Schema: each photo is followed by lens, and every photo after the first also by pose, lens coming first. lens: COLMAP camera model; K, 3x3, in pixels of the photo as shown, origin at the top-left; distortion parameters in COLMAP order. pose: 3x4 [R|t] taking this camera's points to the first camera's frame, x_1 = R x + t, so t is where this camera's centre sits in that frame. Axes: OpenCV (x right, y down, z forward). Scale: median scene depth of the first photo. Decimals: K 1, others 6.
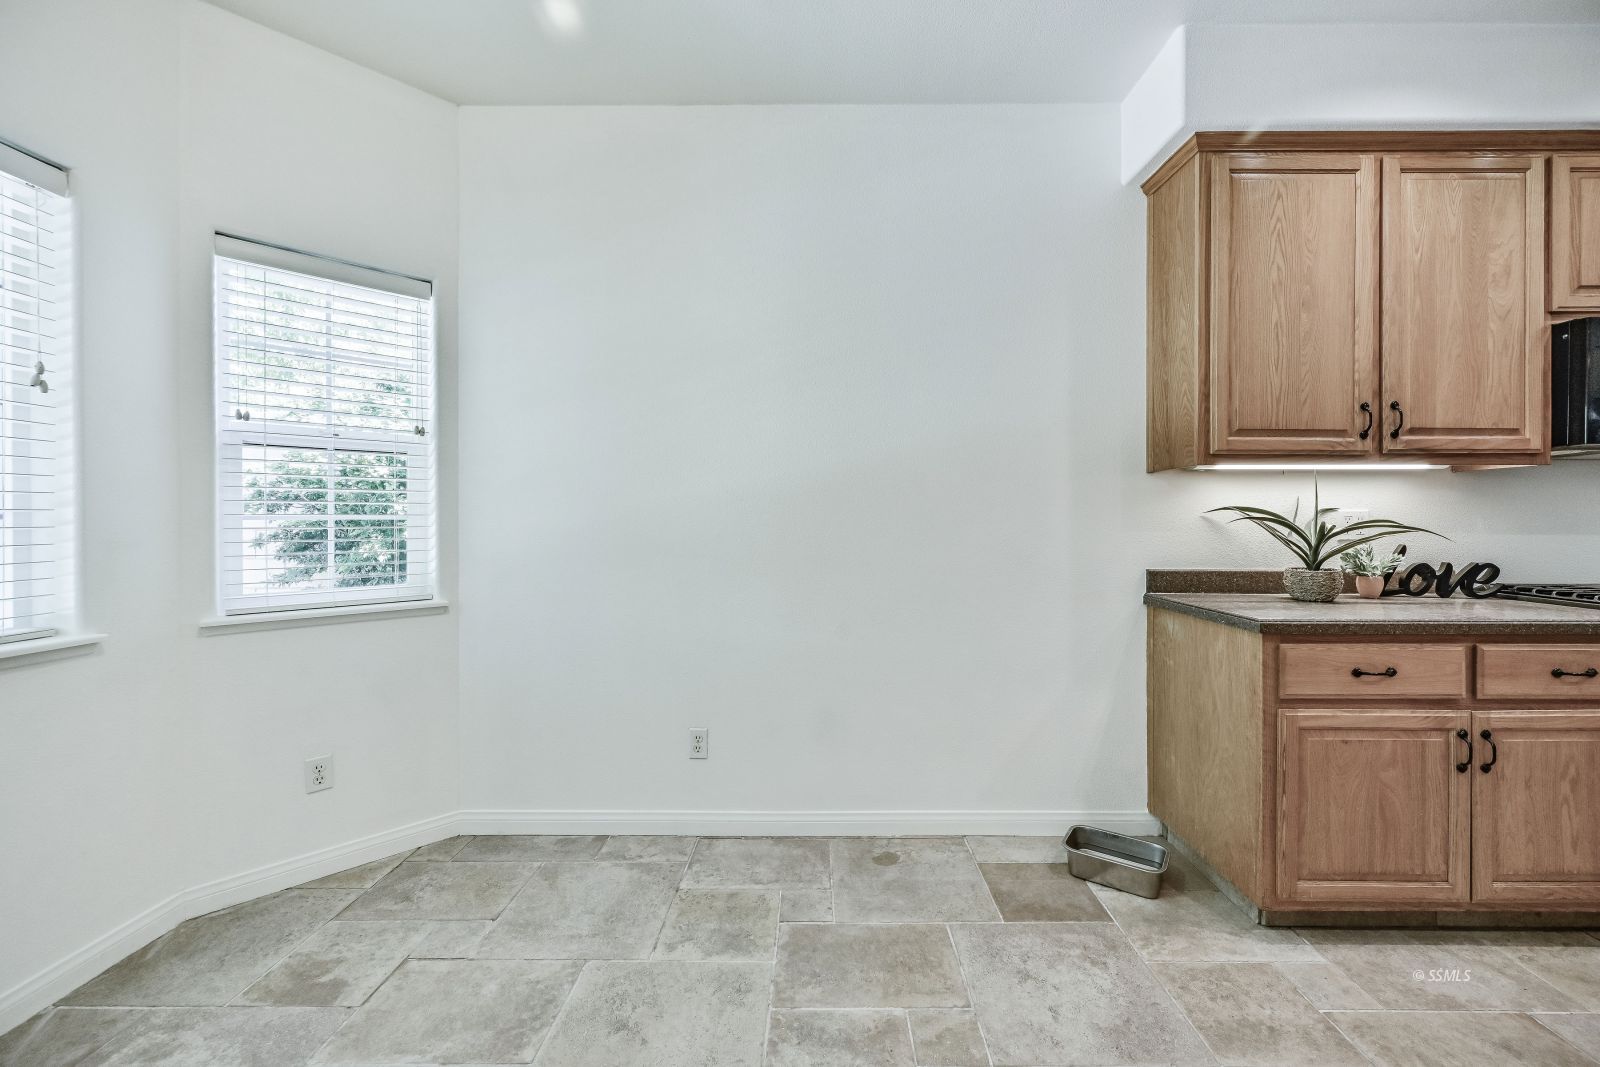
lens RADIAL K [[637.8, 0, 818.8], [0, 637.8, 522.2], [0, 0, 1]] dist [-0.000603, 0.000089]
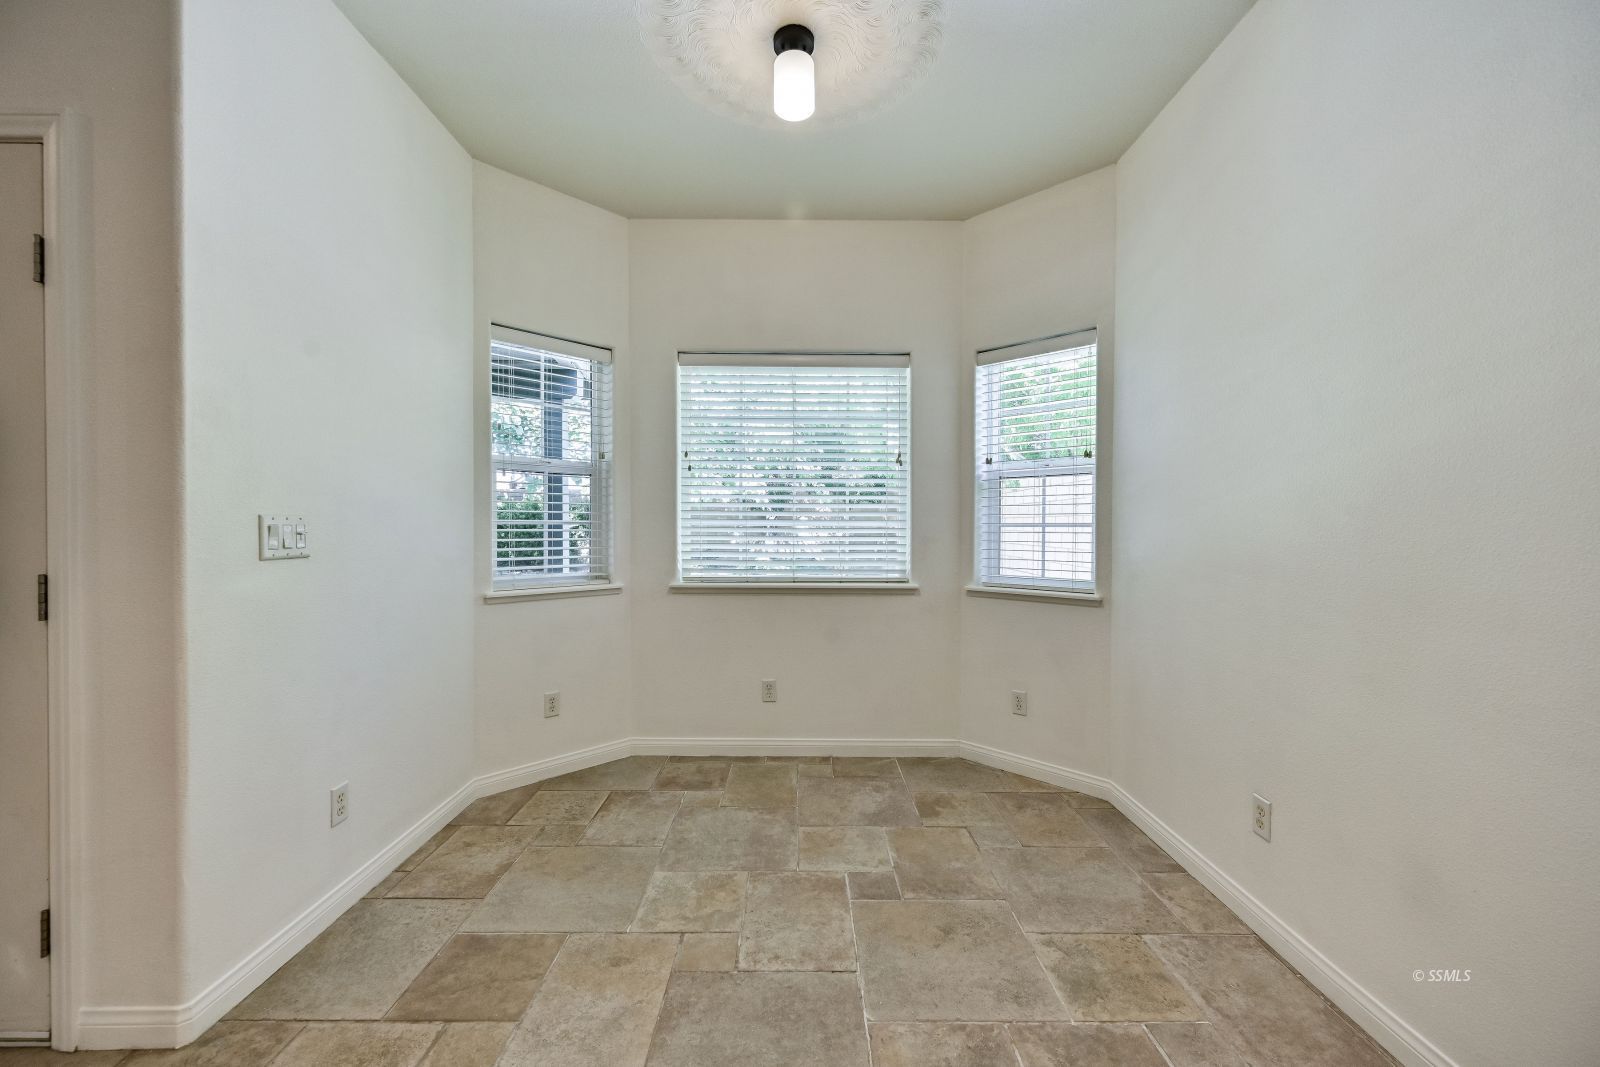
lens RADIAL K [[643.1, 0, 800.0], [0, 643.1, 533.5], [0, 0, 1]] dist [0.000257, 0.000046]
pose [[0.001595, 0.012434, -0.999921, 0.714526], [-0.004866, 0.999911, 0.012426, -0.004864], [0.999987, 0.004846, 0.001655, 0.532333]]
